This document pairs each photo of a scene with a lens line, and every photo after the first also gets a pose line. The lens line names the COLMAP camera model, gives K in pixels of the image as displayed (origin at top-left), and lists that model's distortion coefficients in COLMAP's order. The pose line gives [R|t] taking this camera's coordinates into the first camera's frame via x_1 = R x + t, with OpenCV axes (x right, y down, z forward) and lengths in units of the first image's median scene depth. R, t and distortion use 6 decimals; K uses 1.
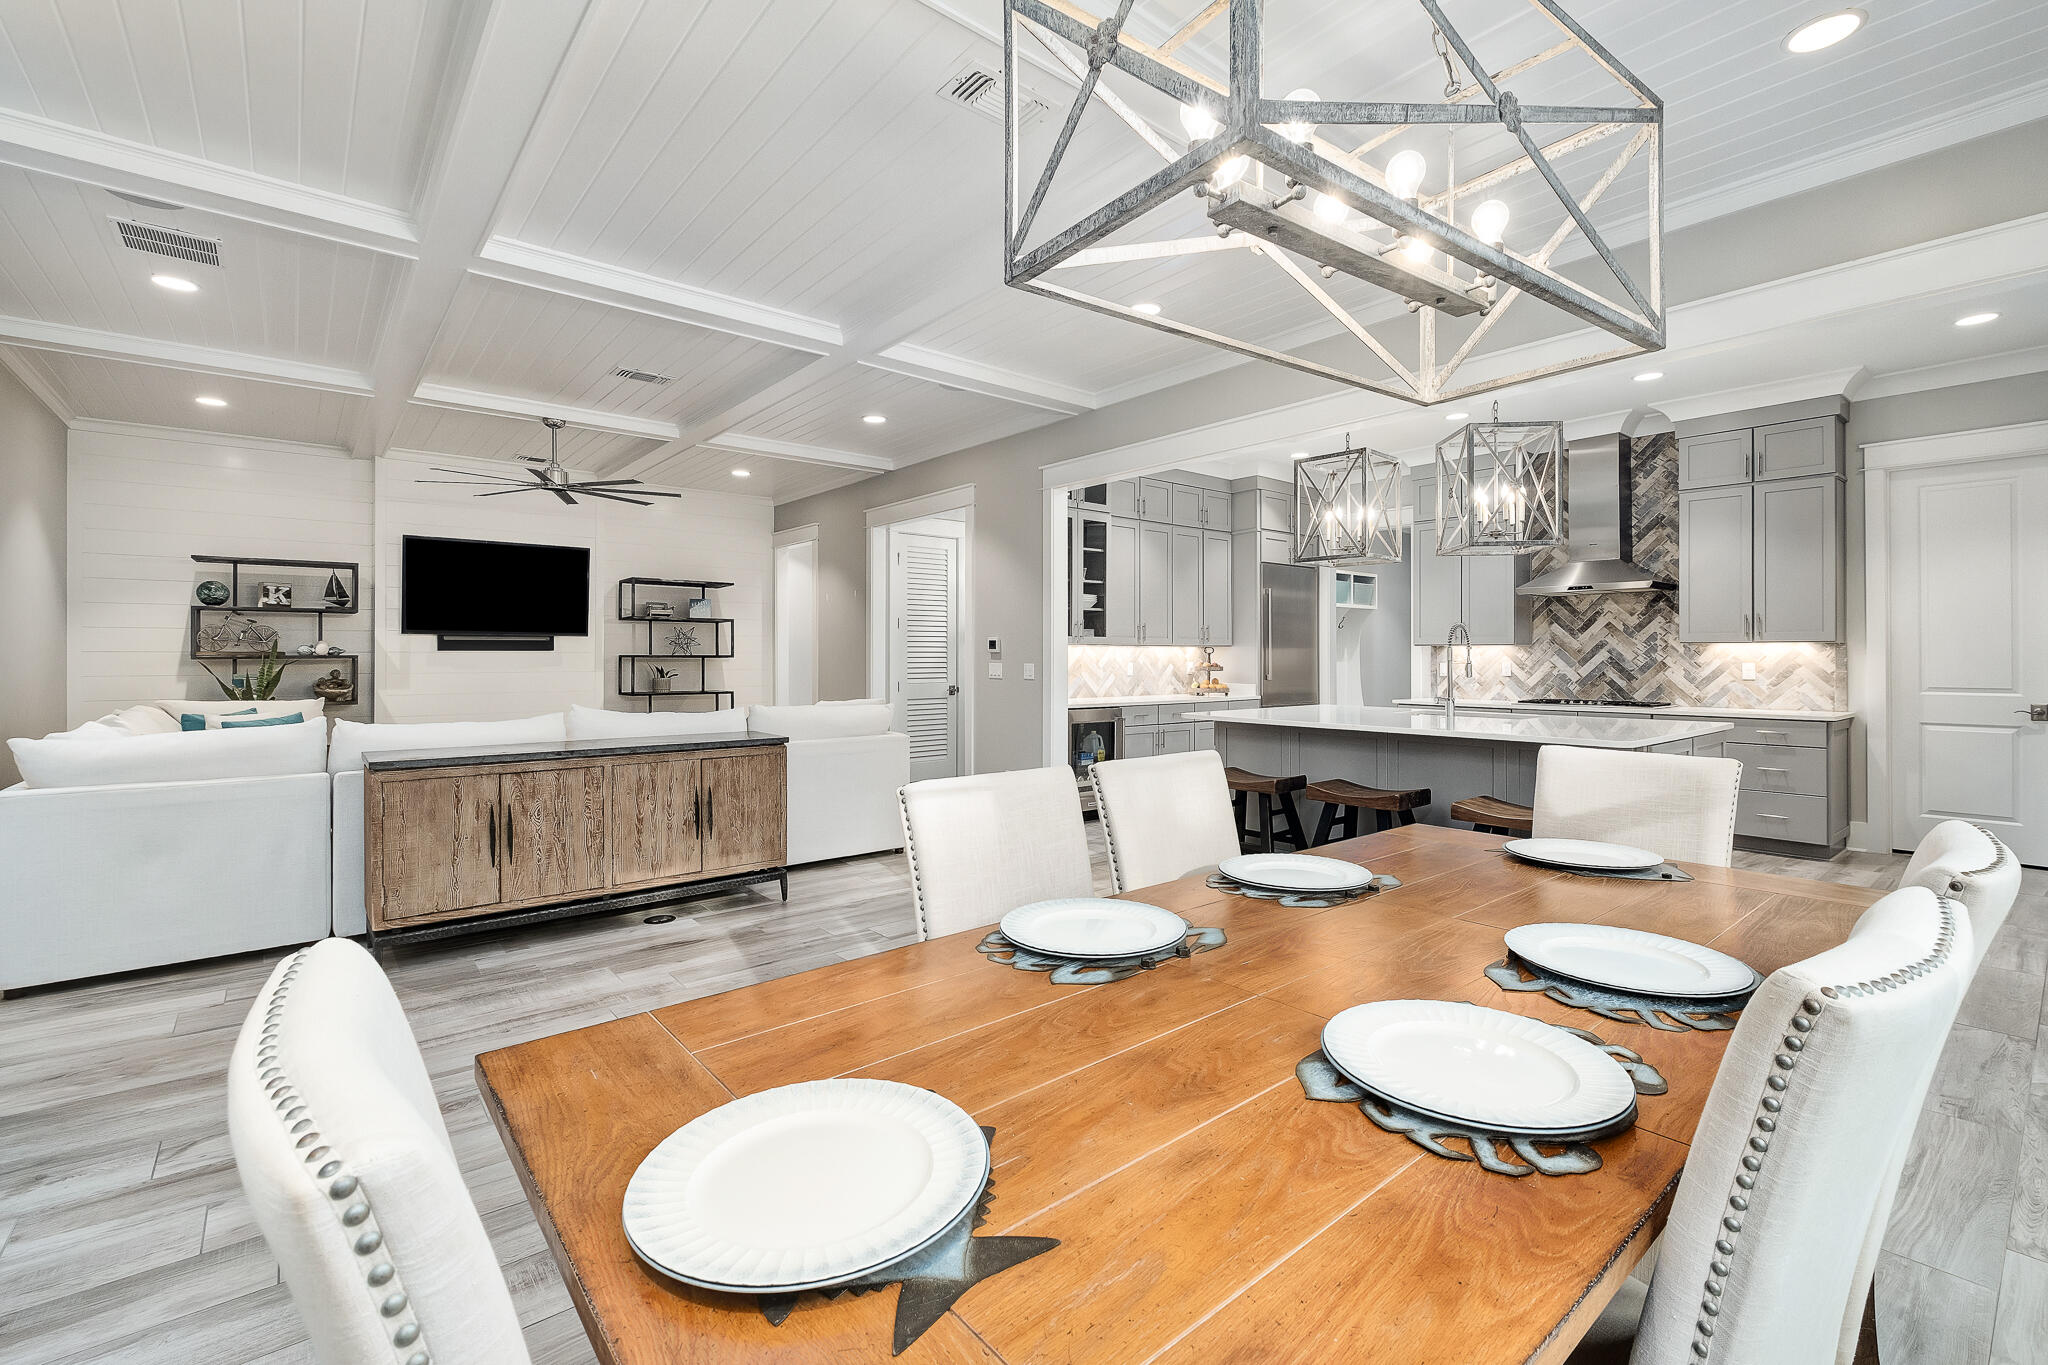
lens RADIAL K [[890.5, 0, 1036.3], [0, 890.5, 652.6], [0, 0, 1]] dist [-0.002747, -0.005950]
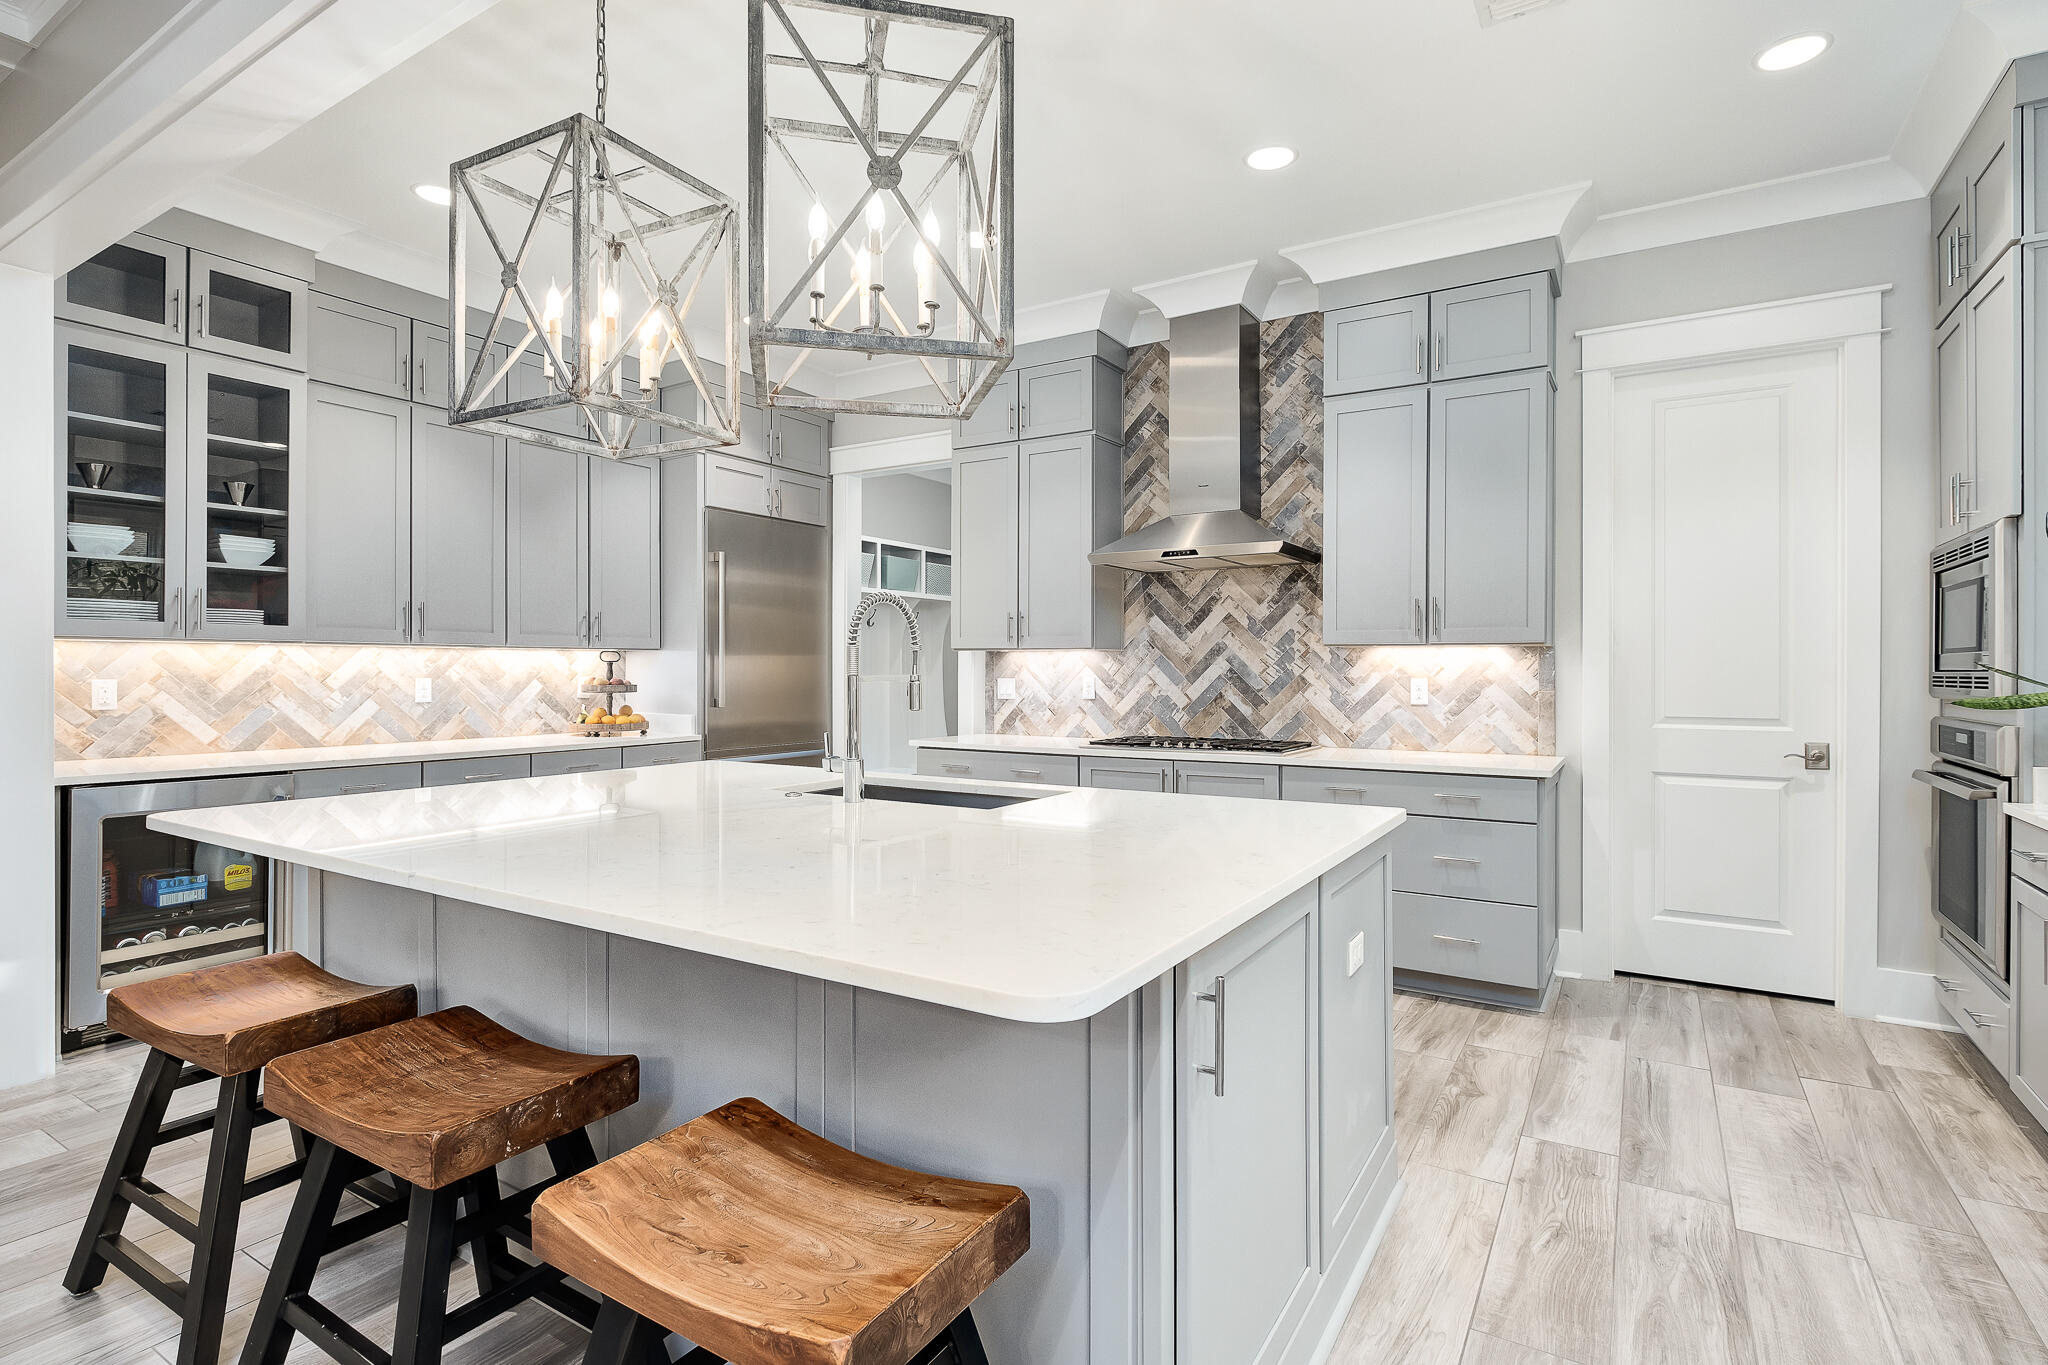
lens RADIAL K [[1026.4, 0, 966.9], [0, 1026.4, 666.6], [0, 0, 1]] dist [-0.000194, -0.000511]
pose [[0.963101, 0.002146, 0.269131, 0.278340], [-0.002531, 0.999996, 0.001084, 0.003032], [-0.269128, -0.001725, 0.963103, 0.359259]]
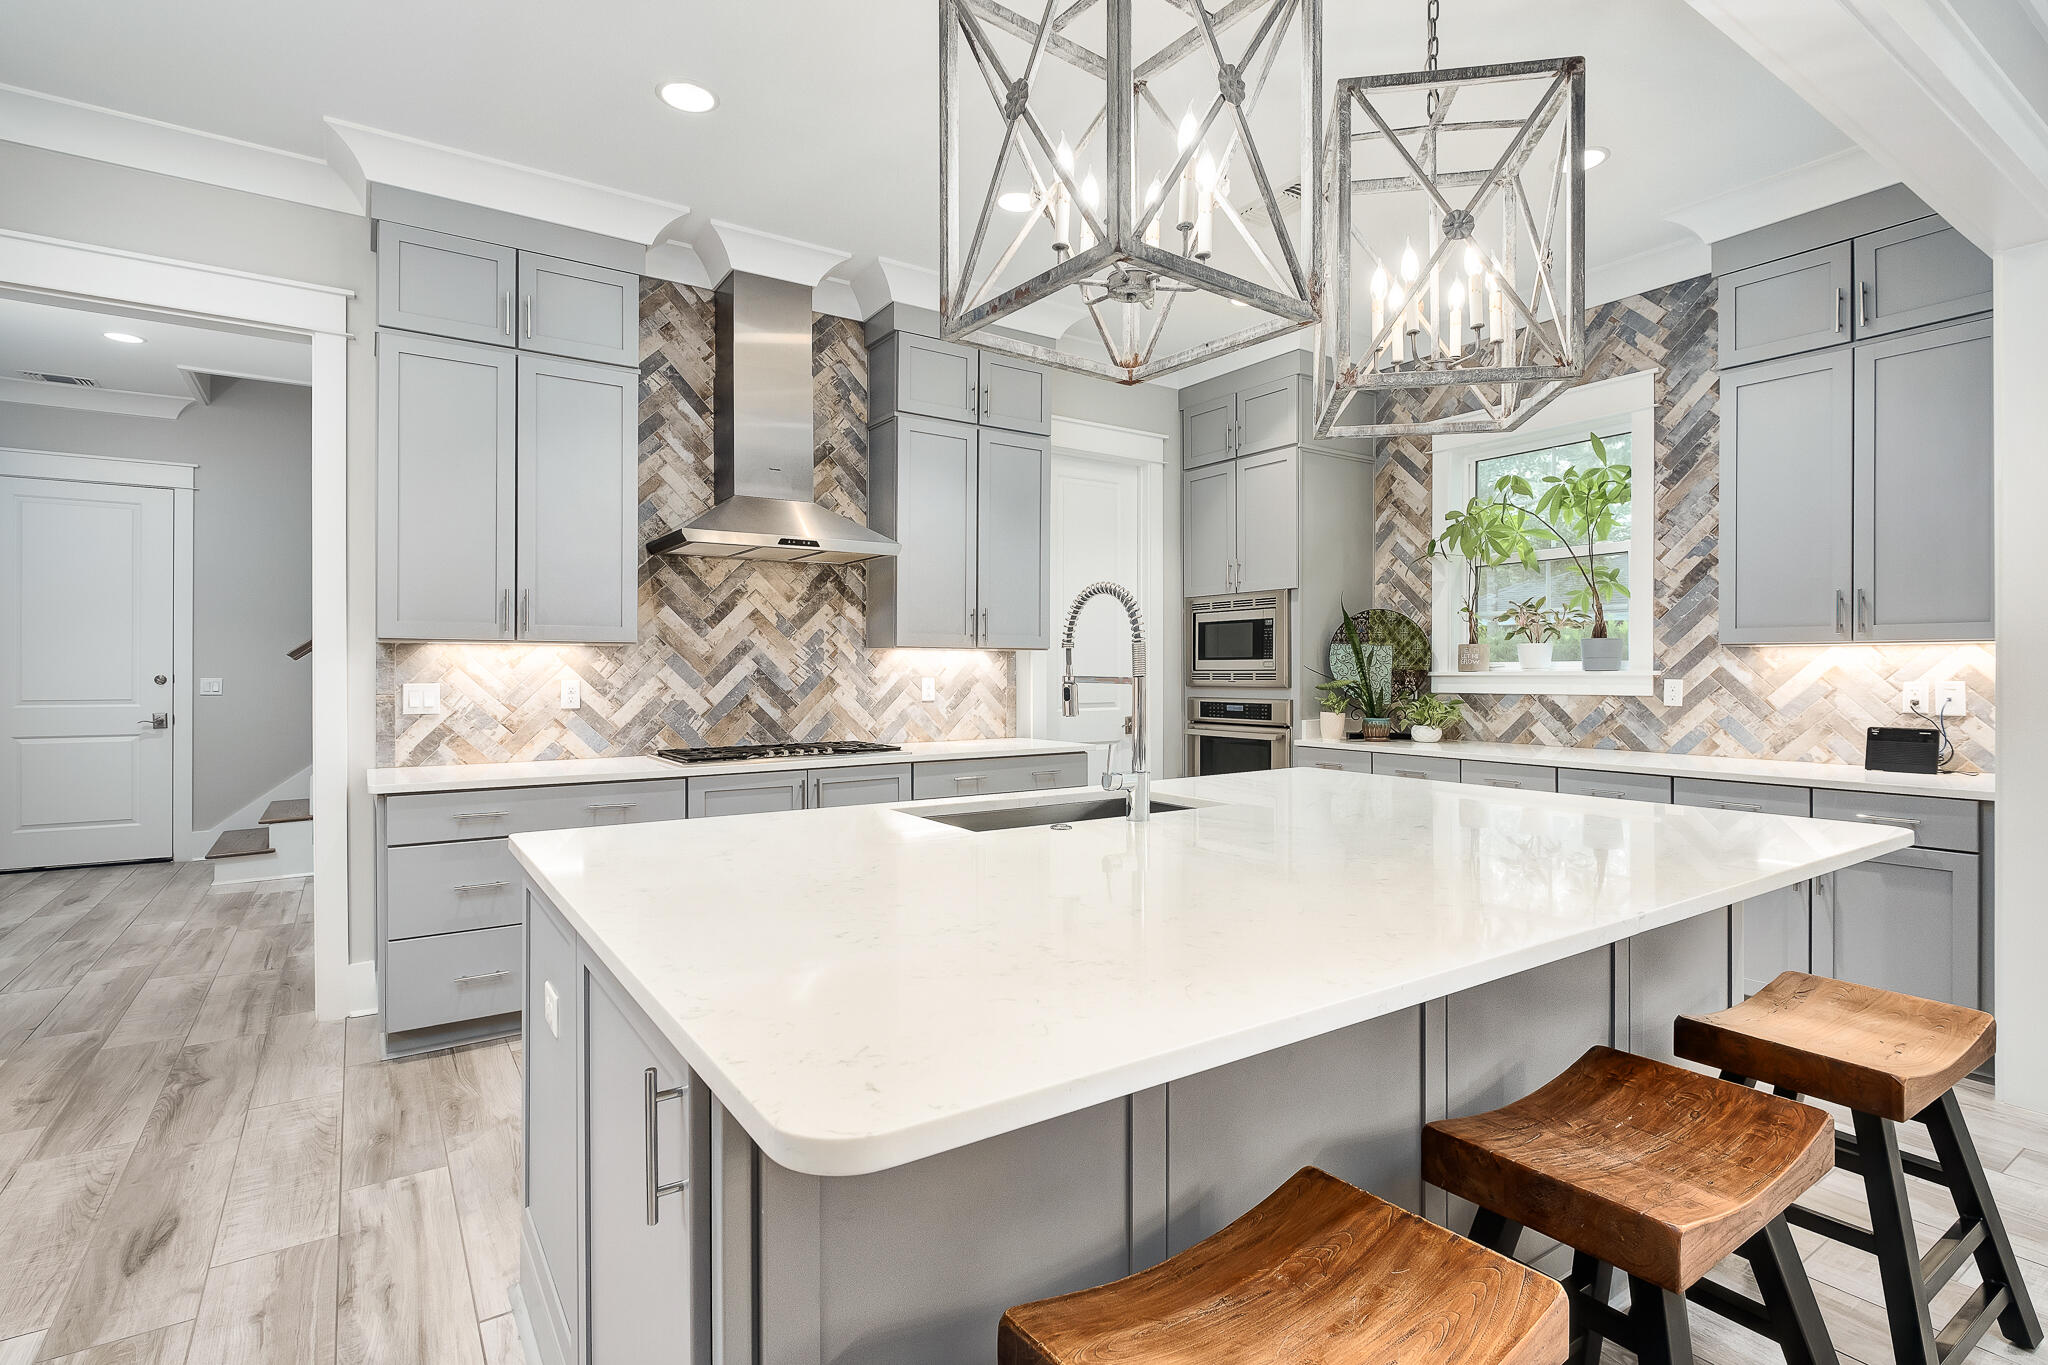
lens RADIAL K [[969.7, 0, 1085.9], [0, 969.7, 664.4], [0, 0, 1]] dist [0.002225, 0.000111]
pose [[0.096368, 0.004852, 0.995334, 0.035151], [-0.005359, 0.999976, -0.004355, 0.003369], [-0.995331, -0.004914, 0.096392, 0.747316]]
